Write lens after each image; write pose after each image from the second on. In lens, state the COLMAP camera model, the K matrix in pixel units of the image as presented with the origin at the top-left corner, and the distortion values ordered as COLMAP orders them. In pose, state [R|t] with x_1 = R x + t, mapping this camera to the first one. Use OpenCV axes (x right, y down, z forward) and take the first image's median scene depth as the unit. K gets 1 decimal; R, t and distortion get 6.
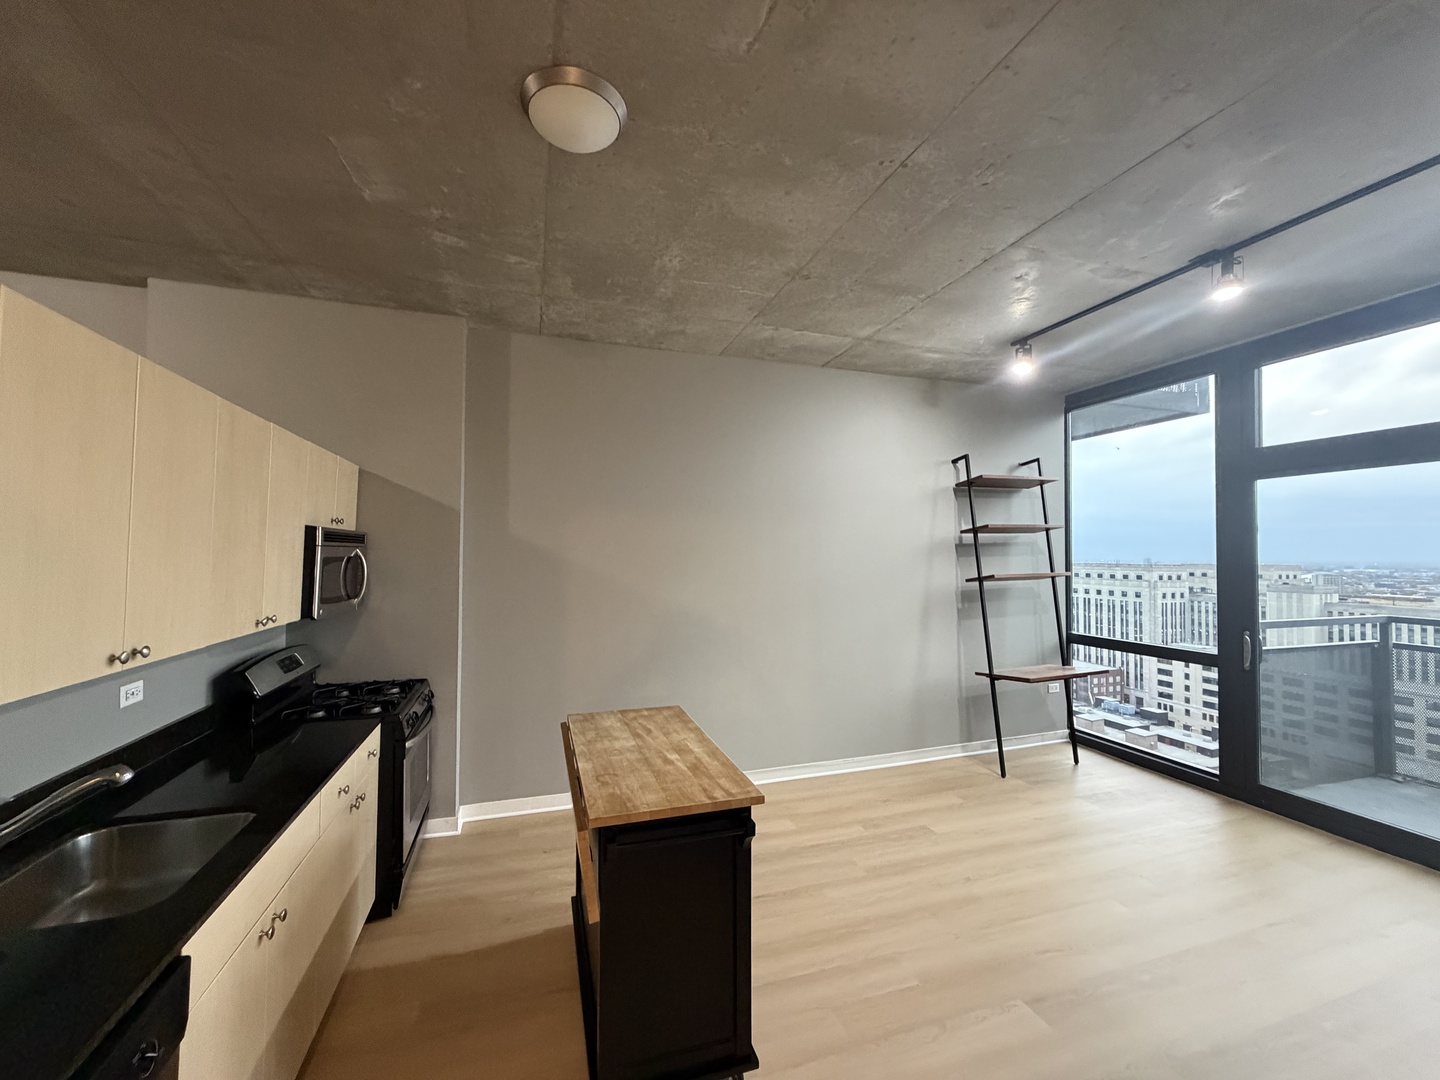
lens RADIAL K [[571.2, 0, 714.0], [0, 571.2, 543.0], [0, 0, 1]] dist [0.002866, -0.000176]
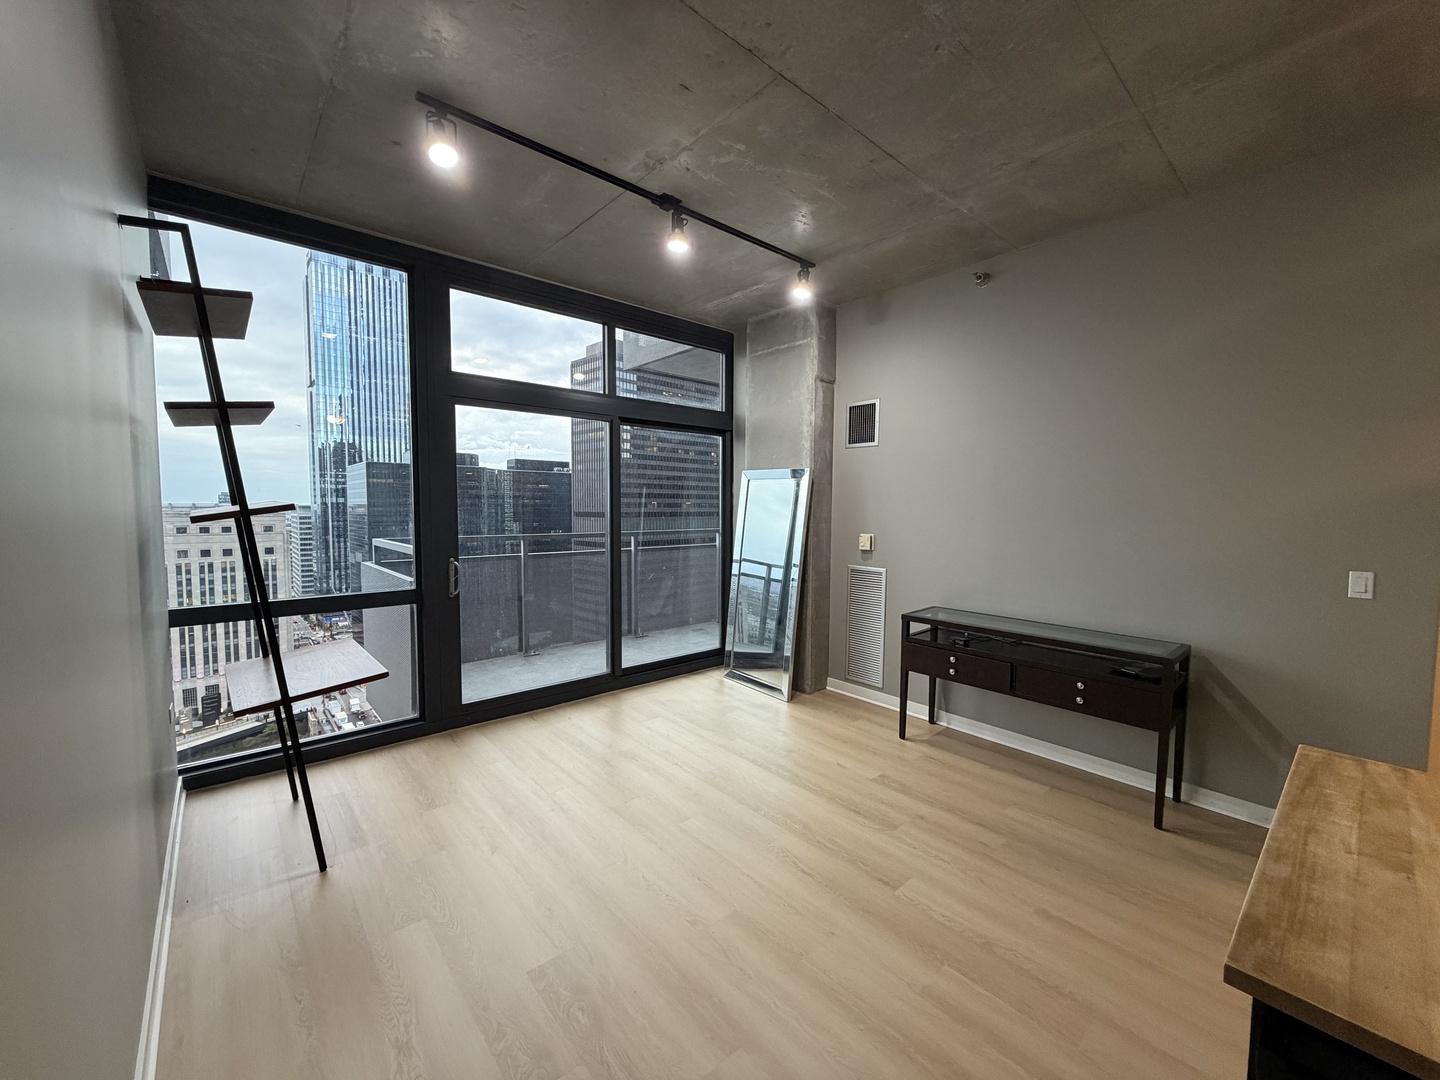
lens RADIAL K [[571.2, 0, 715.3], [0, 571.2, 538.1], [0, 0, 1]] dist [0.002866, -0.000176]
pose [[-0.391157, -0.054686, 0.918698, -0.152067], [-0.023823, 0.998500, 0.049293, 0.063142], [-0.920016, -0.002605, -0.391873, 0.998715]]
